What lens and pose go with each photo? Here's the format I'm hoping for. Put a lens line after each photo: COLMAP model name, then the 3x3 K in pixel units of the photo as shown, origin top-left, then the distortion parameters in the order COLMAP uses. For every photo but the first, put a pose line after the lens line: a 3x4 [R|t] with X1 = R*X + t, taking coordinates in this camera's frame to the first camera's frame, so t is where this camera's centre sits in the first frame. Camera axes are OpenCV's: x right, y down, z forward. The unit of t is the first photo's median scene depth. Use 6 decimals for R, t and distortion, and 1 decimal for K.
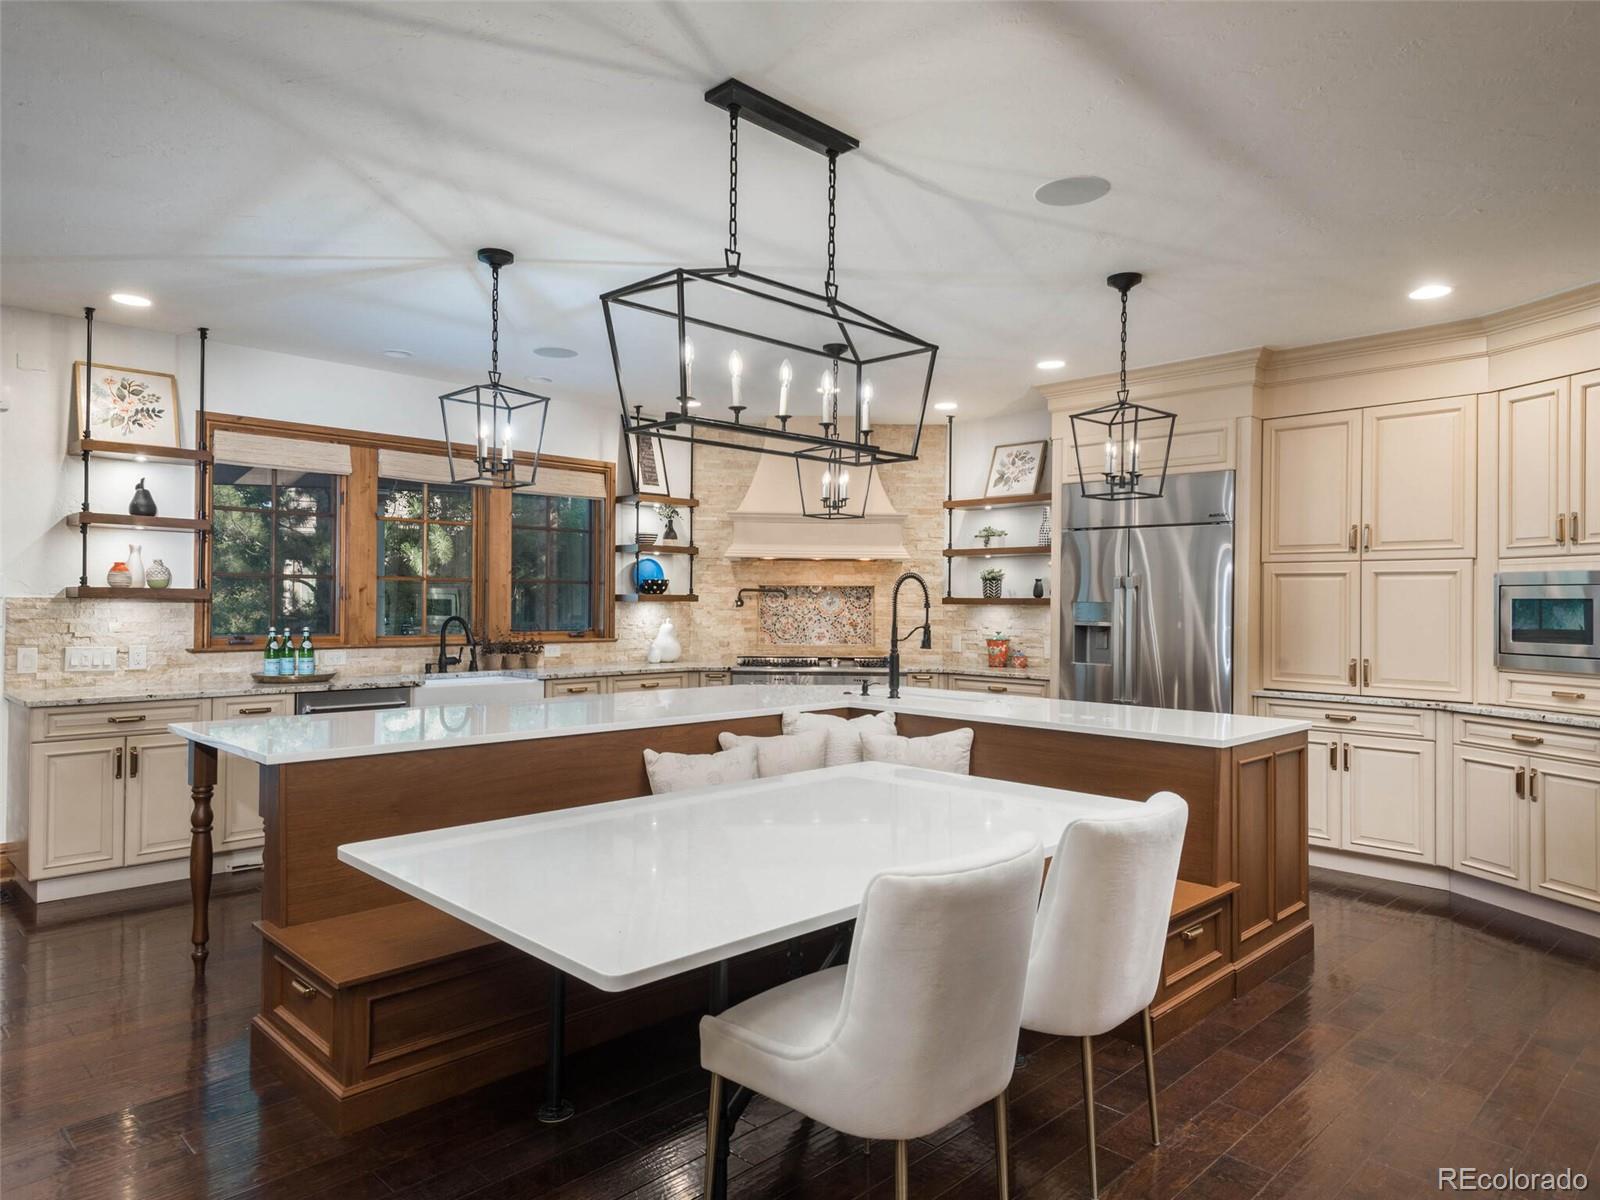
lens RADIAL K [[1017.4, 0, 775.7], [0, 1017.4, 588.5], [0, 0, 1]] dist [0.040433, -0.000866]
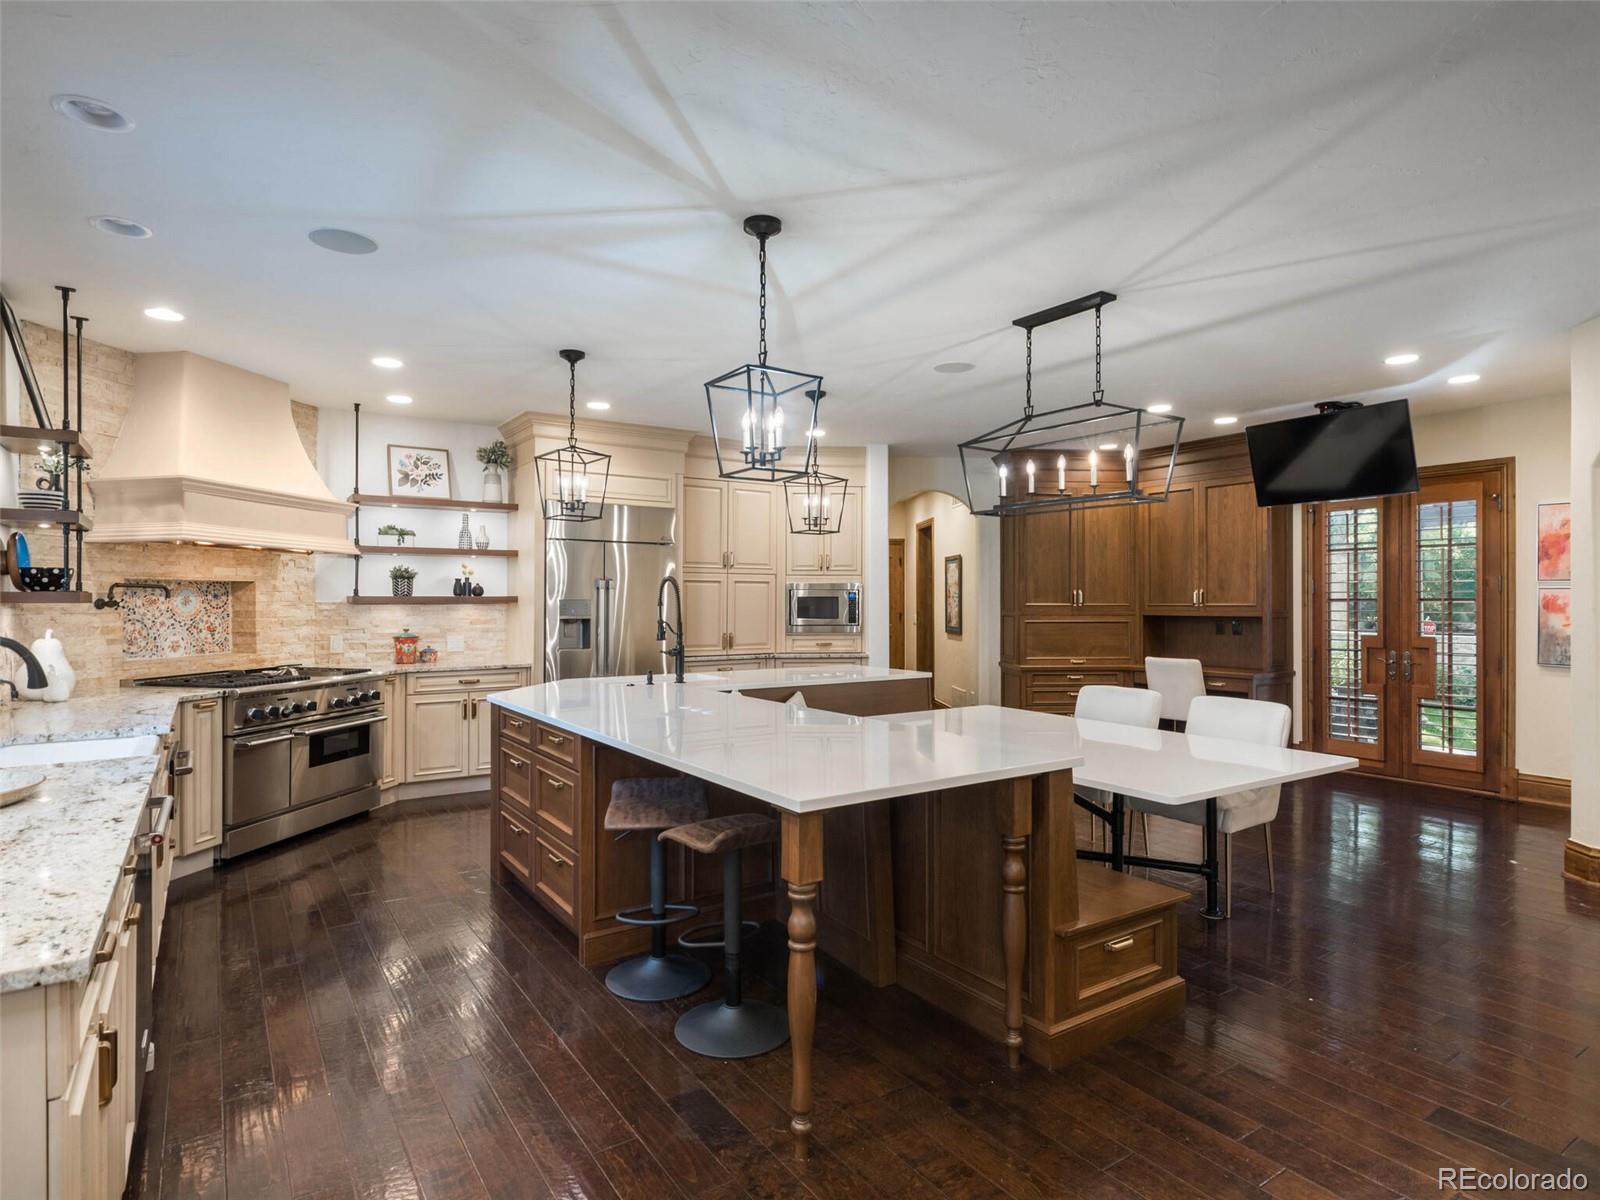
lens RADIAL K [[871.6, 0, 795.9], [0, 871.6, 596.7], [0, 0, 1]] dist [0.002300, 0.000141]
pose [[0.178195, -0.005030, 0.983982, -0.575829], [-0.013767, 0.999876, 0.007604, -0.001905], [-0.983899, -0.014902, 0.178104, 0.464803]]
